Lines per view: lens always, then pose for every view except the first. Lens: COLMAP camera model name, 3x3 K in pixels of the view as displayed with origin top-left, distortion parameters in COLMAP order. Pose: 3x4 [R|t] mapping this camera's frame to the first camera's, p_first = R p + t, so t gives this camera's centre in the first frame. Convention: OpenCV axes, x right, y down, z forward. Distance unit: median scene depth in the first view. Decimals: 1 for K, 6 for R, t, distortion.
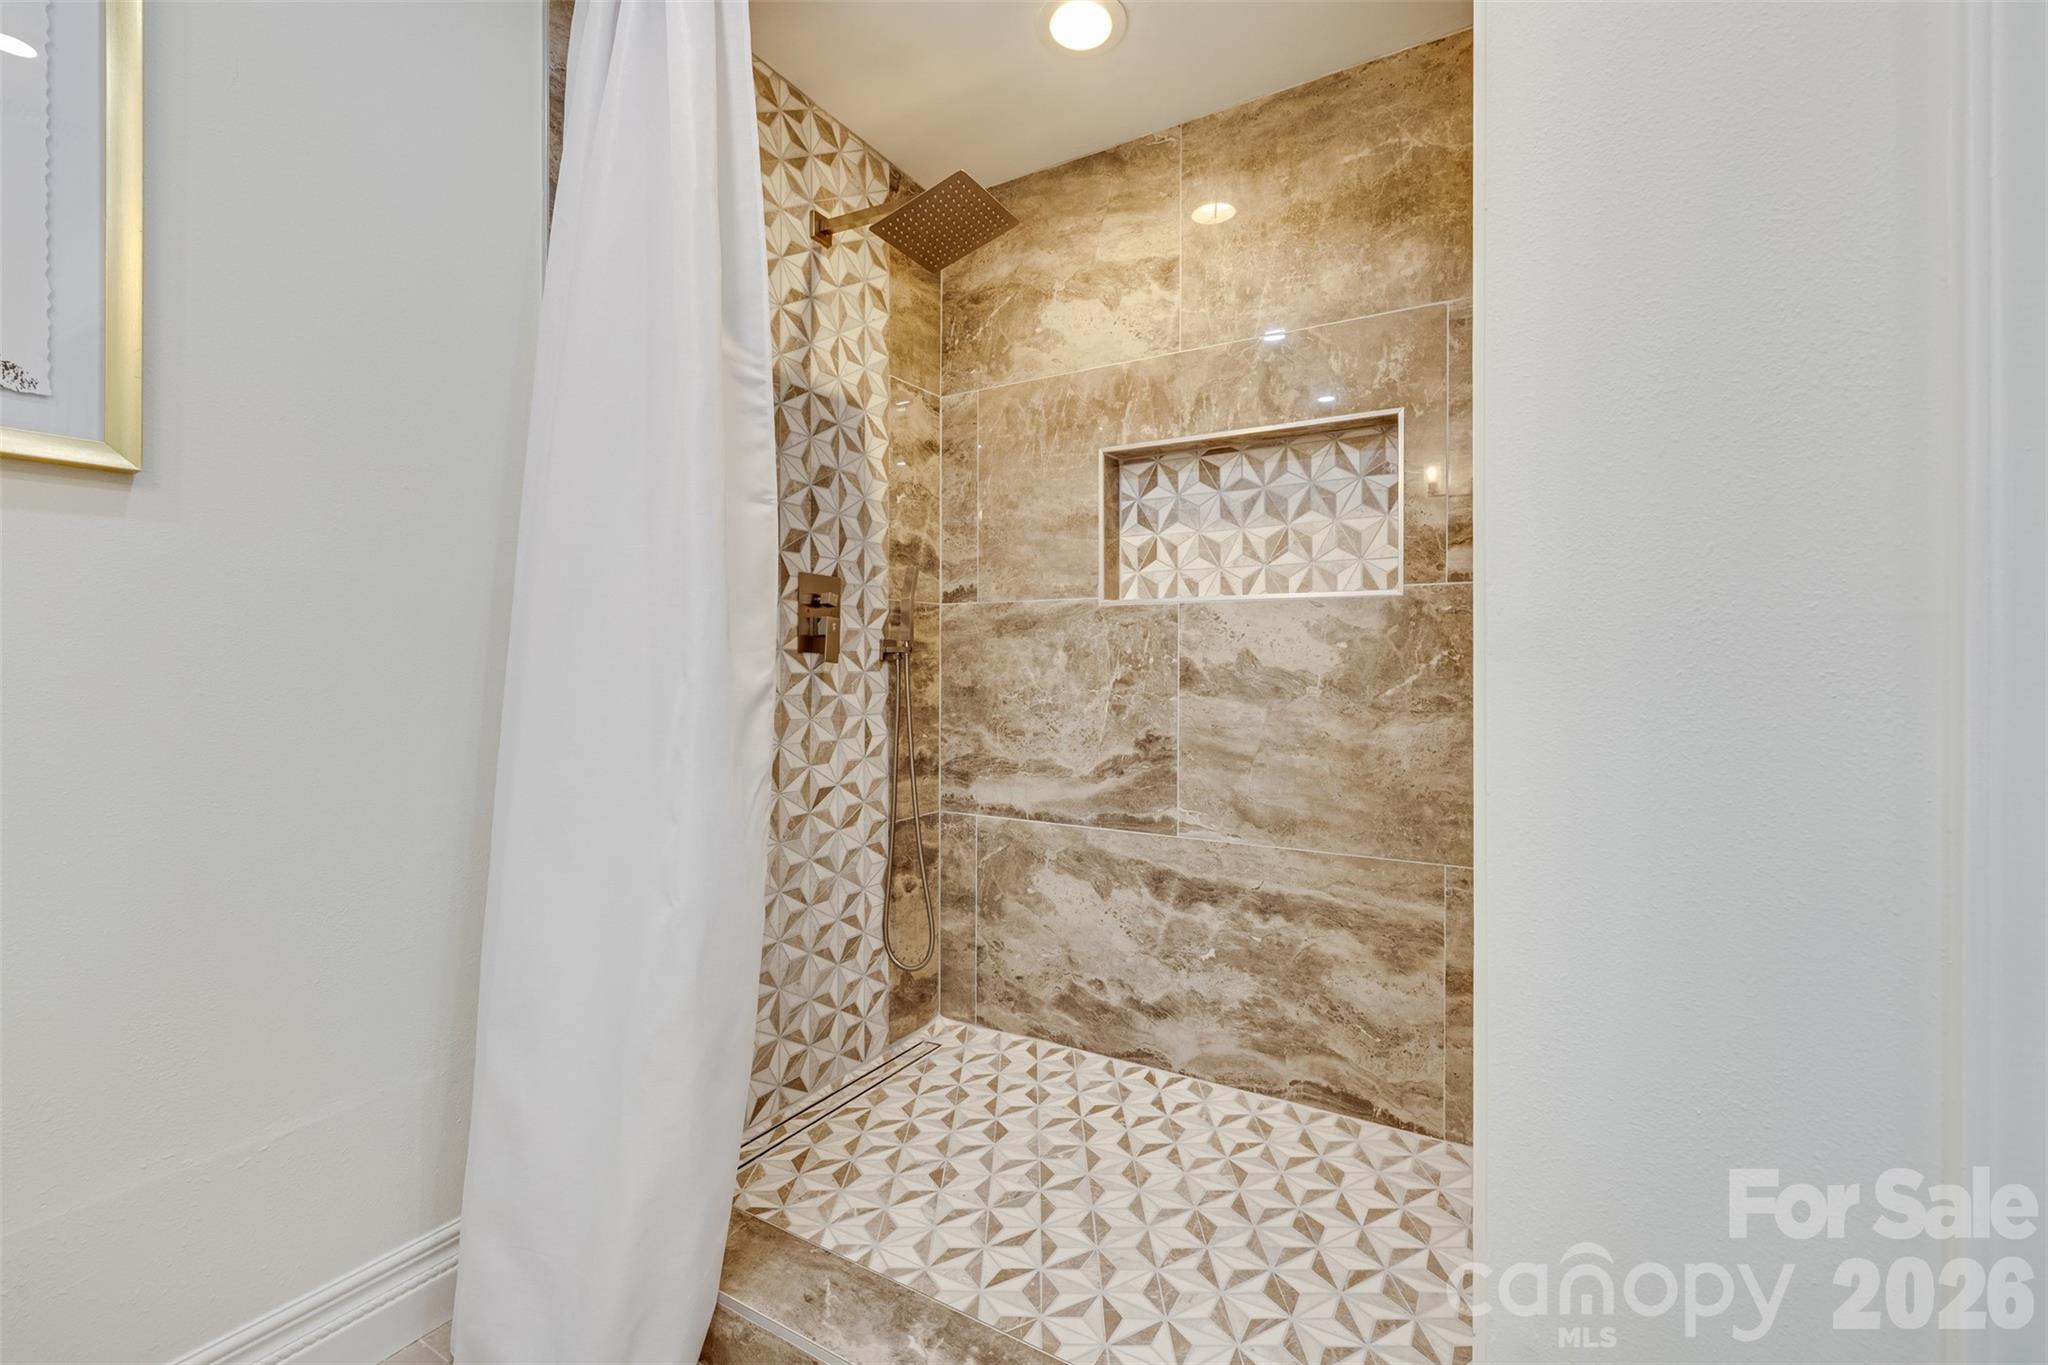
lens RADIAL K [[865.1, 0, 1027.2], [0, 865.1, 670.4], [0, 0, 1]] dist [0.001758, 0.000816]
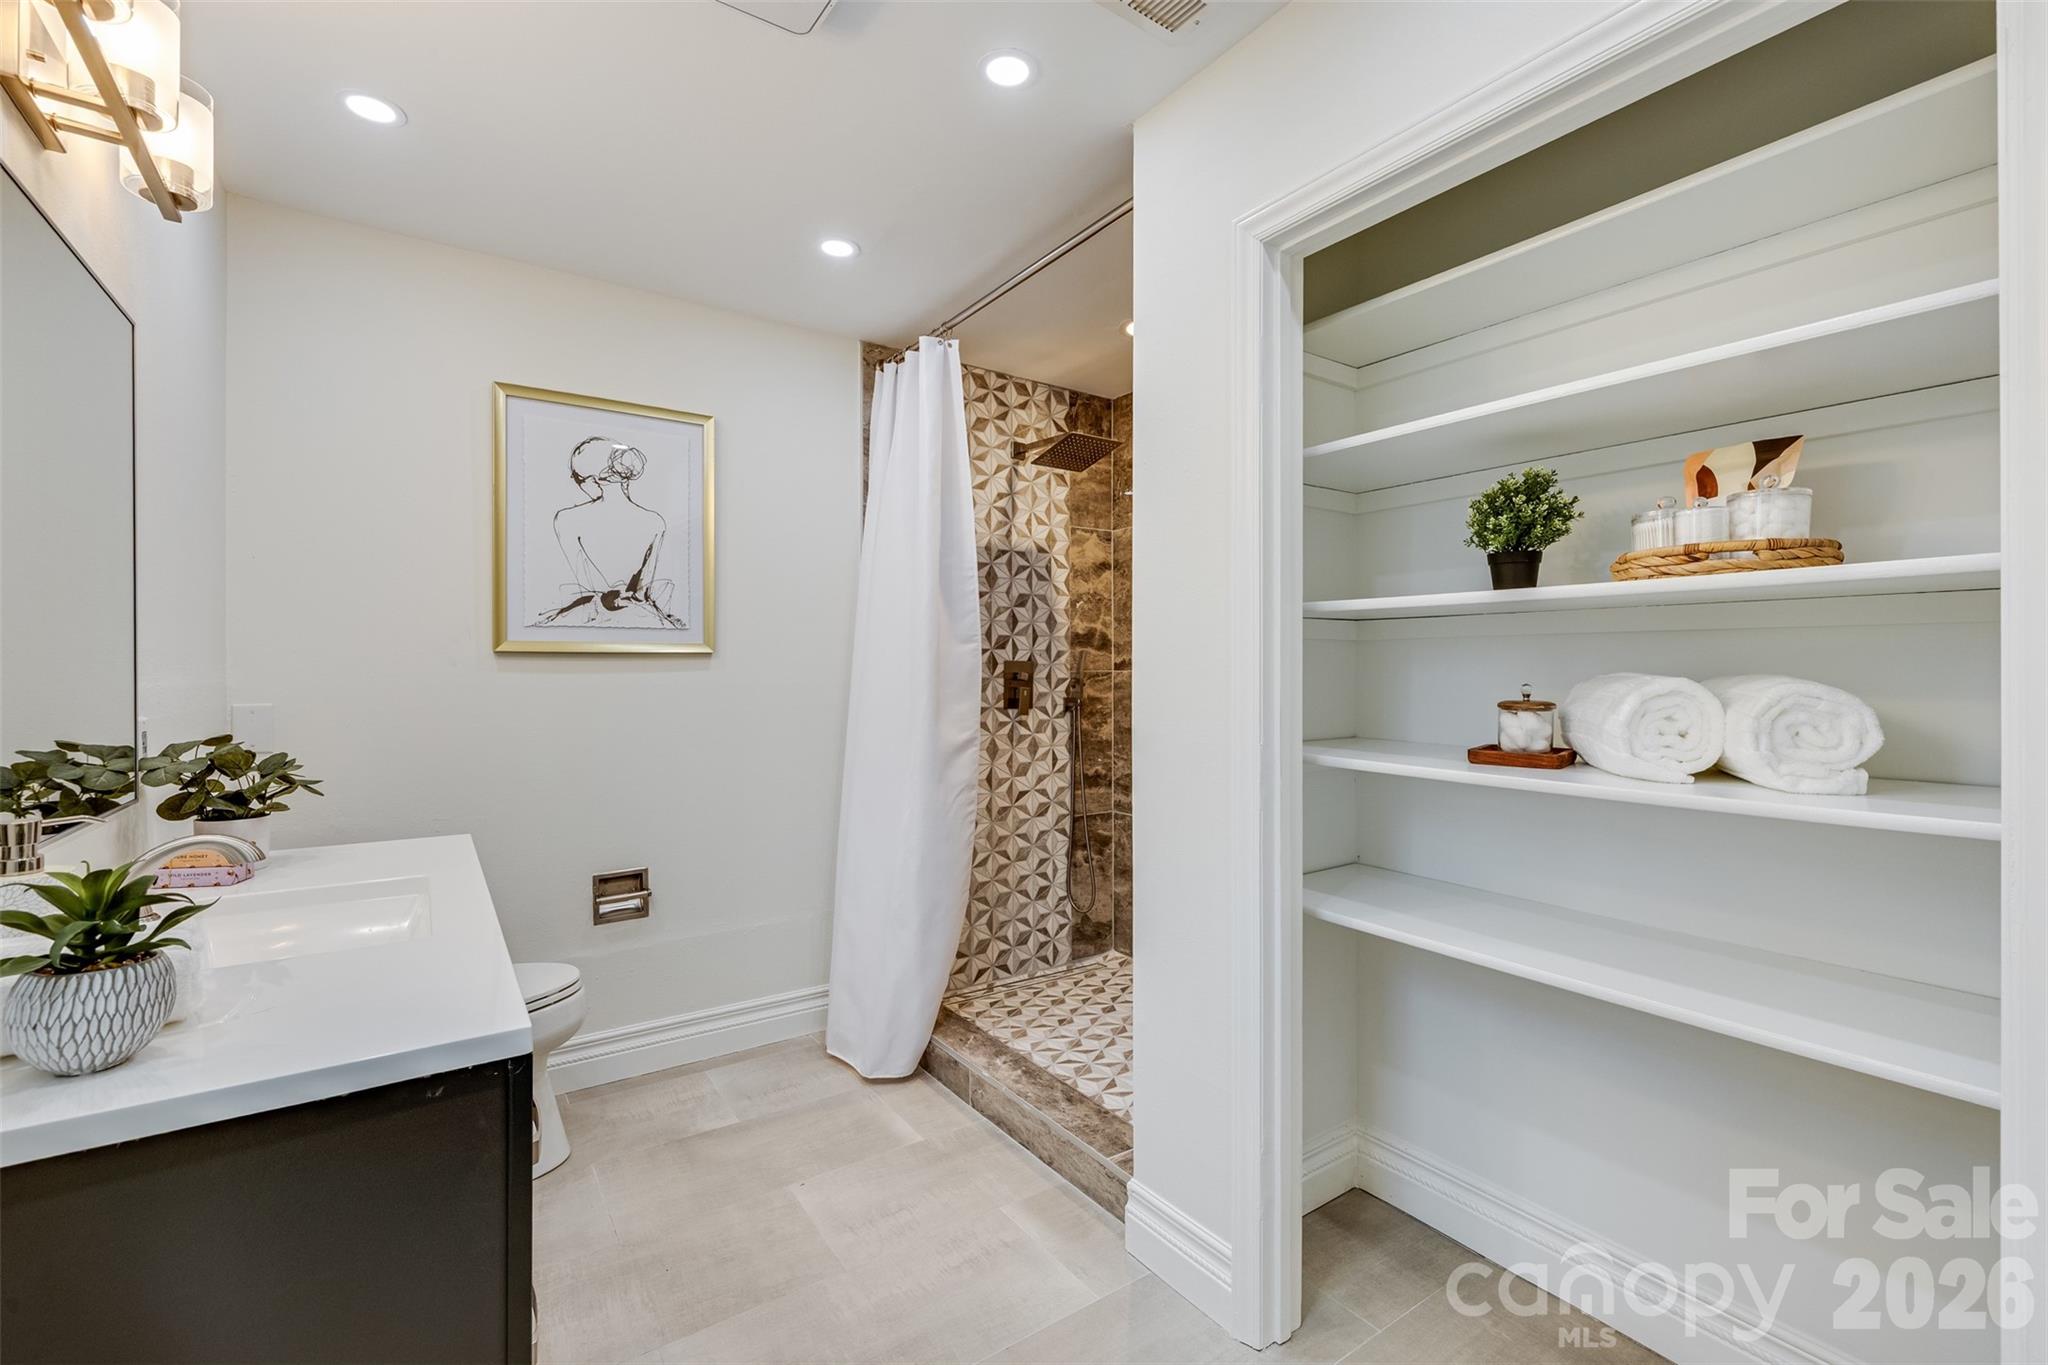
lens RADIAL K [[865.1, 0, 1019.7], [0, 865.1, 682.5], [0, 0, 1]] dist [0.001758, 0.000816]
pose [[0.909450, 0.001928, -0.415809, 0.447804], [0.000808, 0.999979, 0.006403, -0.080985], [0.415813, -0.006159, 0.909429, -0.493995]]
